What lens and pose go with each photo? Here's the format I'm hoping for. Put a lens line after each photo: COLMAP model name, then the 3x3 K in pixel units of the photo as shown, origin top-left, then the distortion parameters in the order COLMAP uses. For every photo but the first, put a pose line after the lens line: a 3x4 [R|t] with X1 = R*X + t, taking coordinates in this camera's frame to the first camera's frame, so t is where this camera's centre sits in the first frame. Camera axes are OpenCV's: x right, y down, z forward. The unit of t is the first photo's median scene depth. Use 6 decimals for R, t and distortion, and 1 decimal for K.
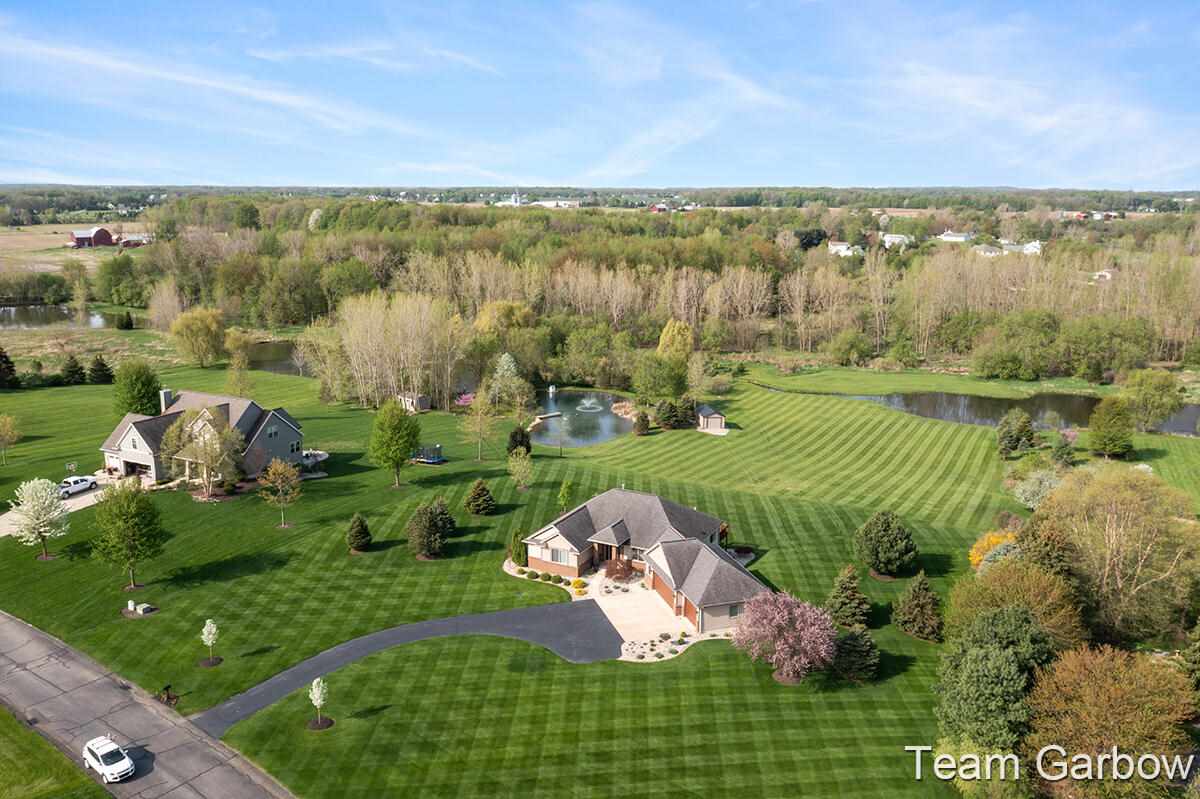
lens RADIAL K [[941.0, 0, 591.0], [0, 941.0, 396.1], [0, 0, 1]] dist [-0.025674, -0.002246]
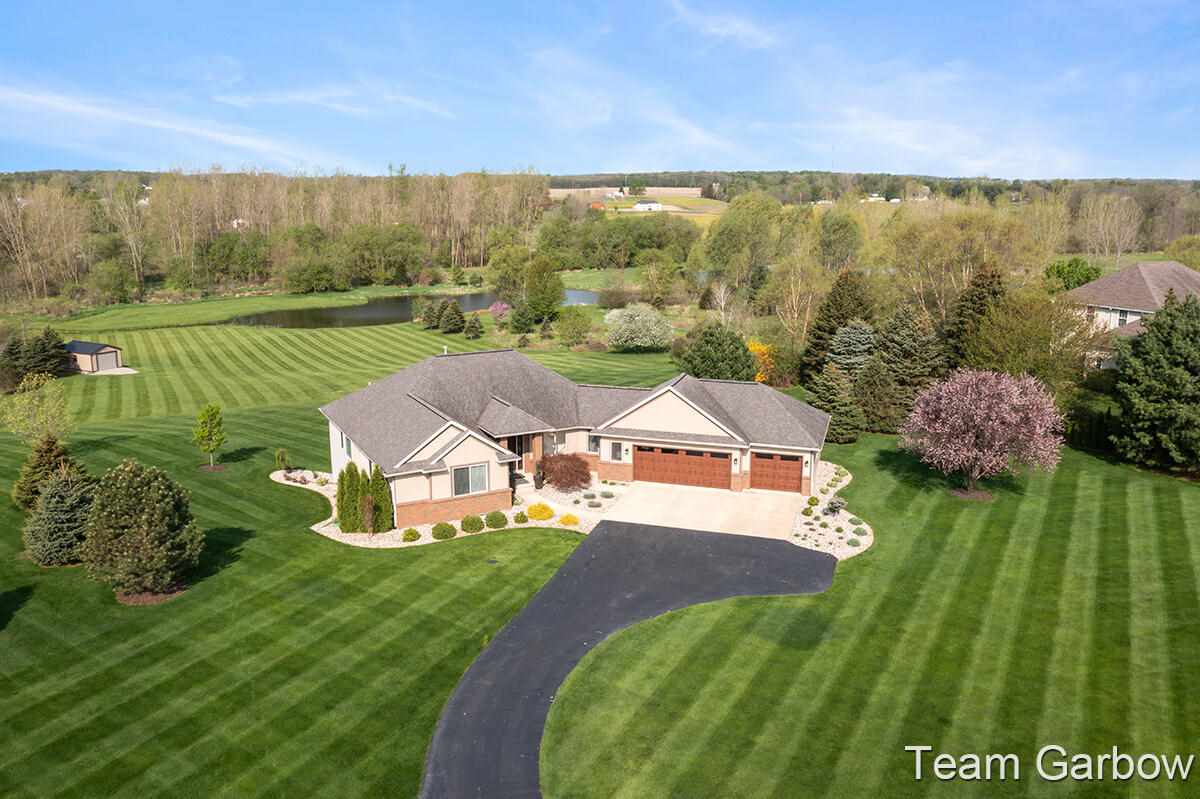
lens RADIAL K [[941.0, 0, 600.1], [0, 941.0, 391.7], [0, 0, 1]] dist [-0.025674, -0.002246]
pose [[0.559877, -0.179701, 0.808854, -0.332082], [0.175487, 0.979770, 0.096204, 0.075927], [-0.809779, 0.088081, 0.580086, 0.555220]]
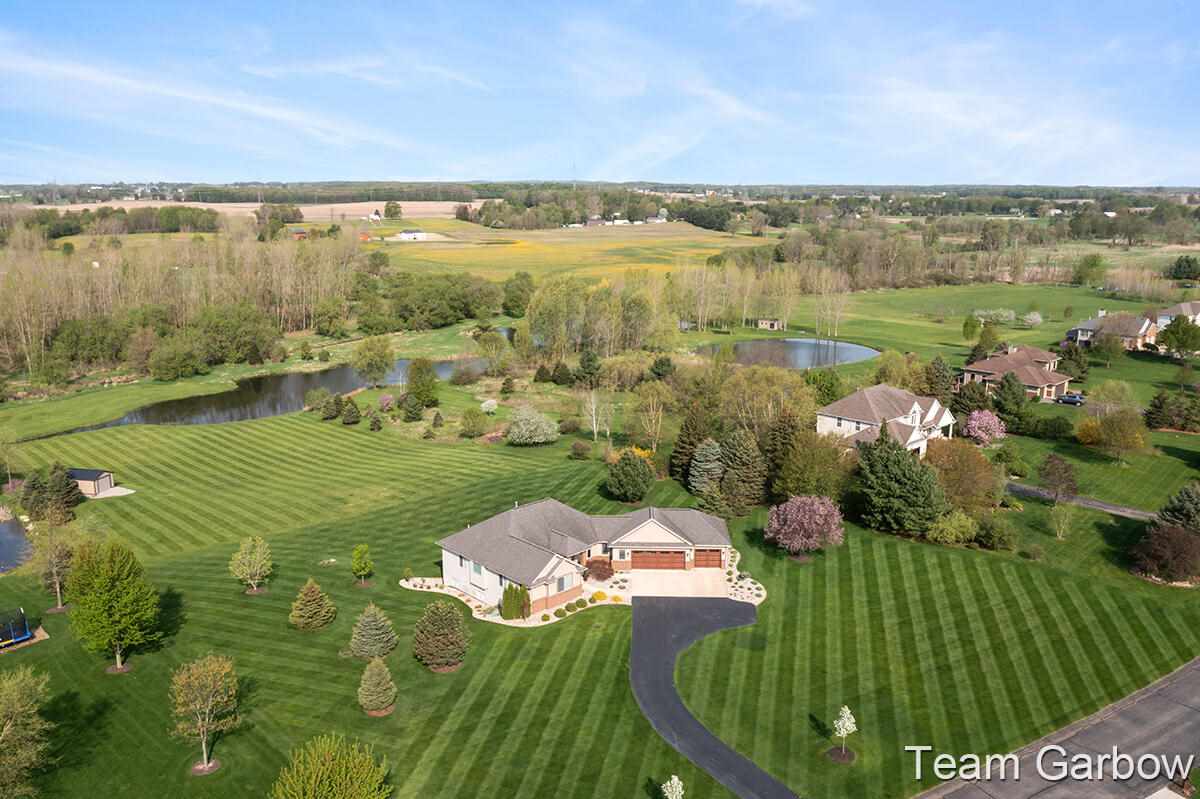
lens RADIAL K [[941.0, 0, 605.2], [0, 941.0, 400.8], [0, 0, 1]] dist [-0.025674, -0.002246]
pose [[0.310703, -0.211488, 0.926680, -0.725887], [0.200177, 0.967626, 0.153716, -0.120648], [-0.929189, 0.137740, 0.342979, 0.524594]]
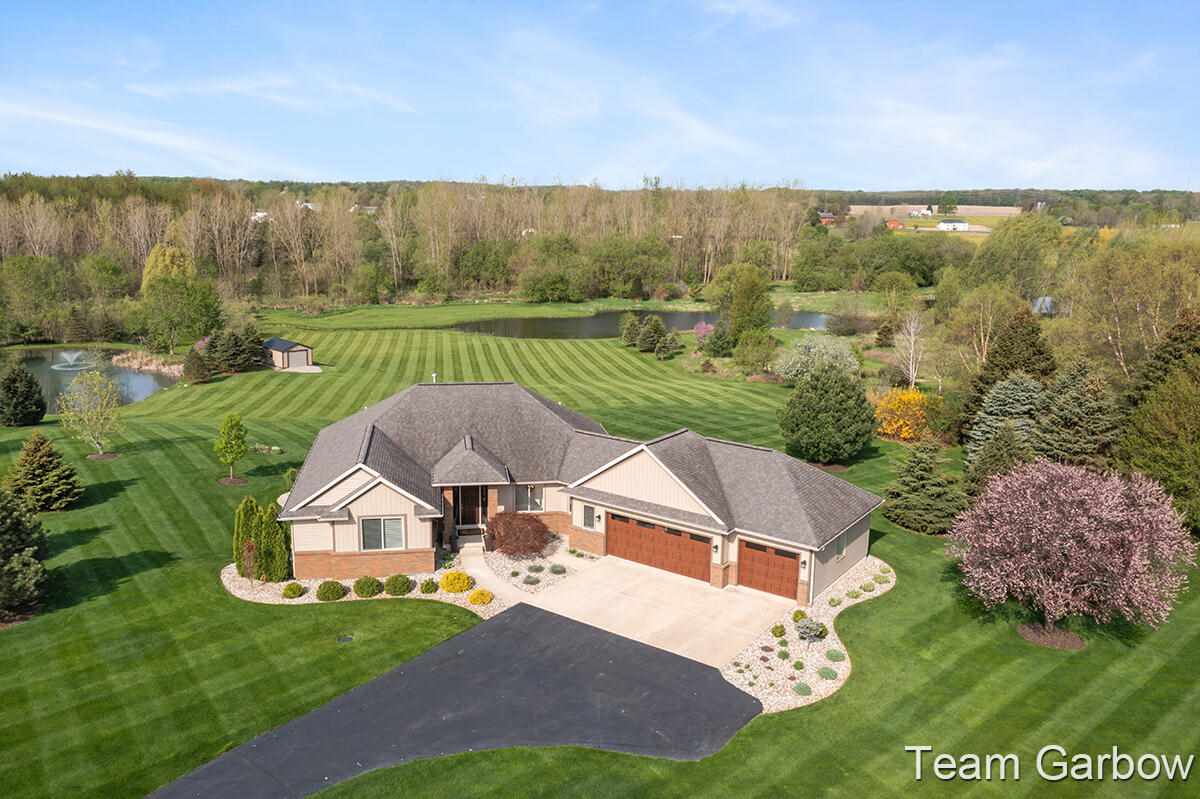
lens RADIAL K [[941.0, 0, 598.2], [0, 941.0, 405.8], [0, 0, 1]] dist [-0.025674, -0.002246]
pose [[0.794715, -0.122912, 0.594407, -0.172917], [0.116600, 0.991958, 0.049226, 0.087846], [-0.595678, 0.030187, 0.802656, 0.508230]]
